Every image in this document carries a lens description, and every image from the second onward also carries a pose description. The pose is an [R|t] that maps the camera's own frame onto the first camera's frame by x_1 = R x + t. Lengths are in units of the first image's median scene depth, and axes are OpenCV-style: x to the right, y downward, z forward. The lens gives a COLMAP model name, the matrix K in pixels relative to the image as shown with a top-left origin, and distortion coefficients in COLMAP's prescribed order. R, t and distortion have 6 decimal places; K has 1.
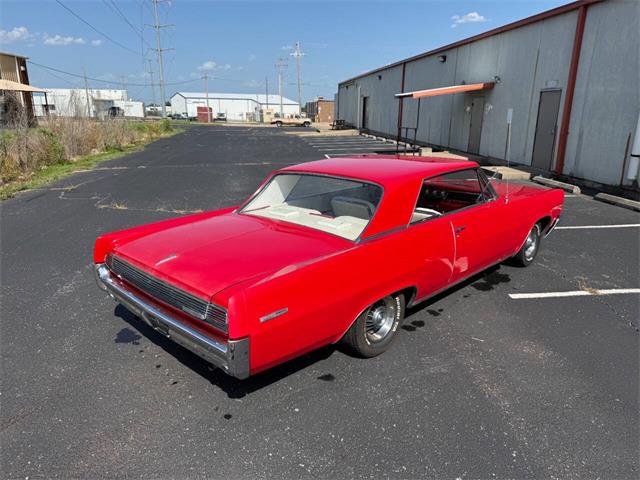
lens RADIAL K [[454.2, 0, 315.8], [0, 454.2, 243.6], [0, 0, 1]] dist [0.036128, -0.048303]
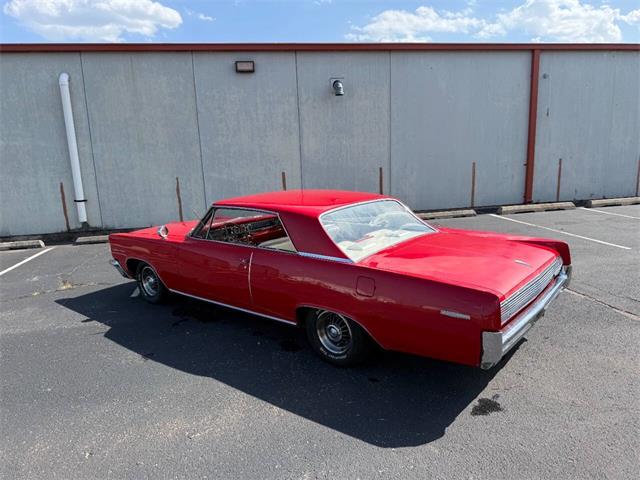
lens RADIAL K [[454.2, 0, 321.1], [0, 454.2, 247.6], [0, 0, 1]] dist [0.036128, -0.048303]
pose [[-0.080785, -0.203344, 0.975769, -0.410512], [0.321113, 0.921464, 0.218612, -0.124567], [-0.943589, 0.330992, -0.009144, 0.426784]]
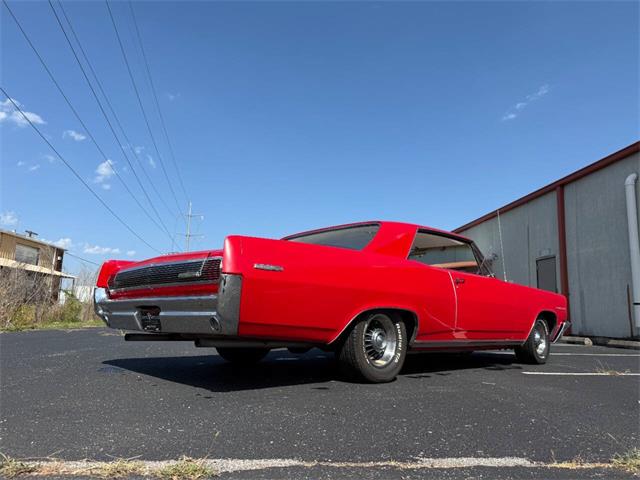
lens RADIAL K [[454.2, 0, 320.6], [0, 454.2, 240.4], [0, 0, 1]] dist [0.036128, -0.048303]
pose [[0.999470, 0.025179, -0.020634, 0.010092], [-0.031673, 0.898569, -0.437688, 0.128583], [0.007520, 0.438110, 0.898890, 0.016862]]
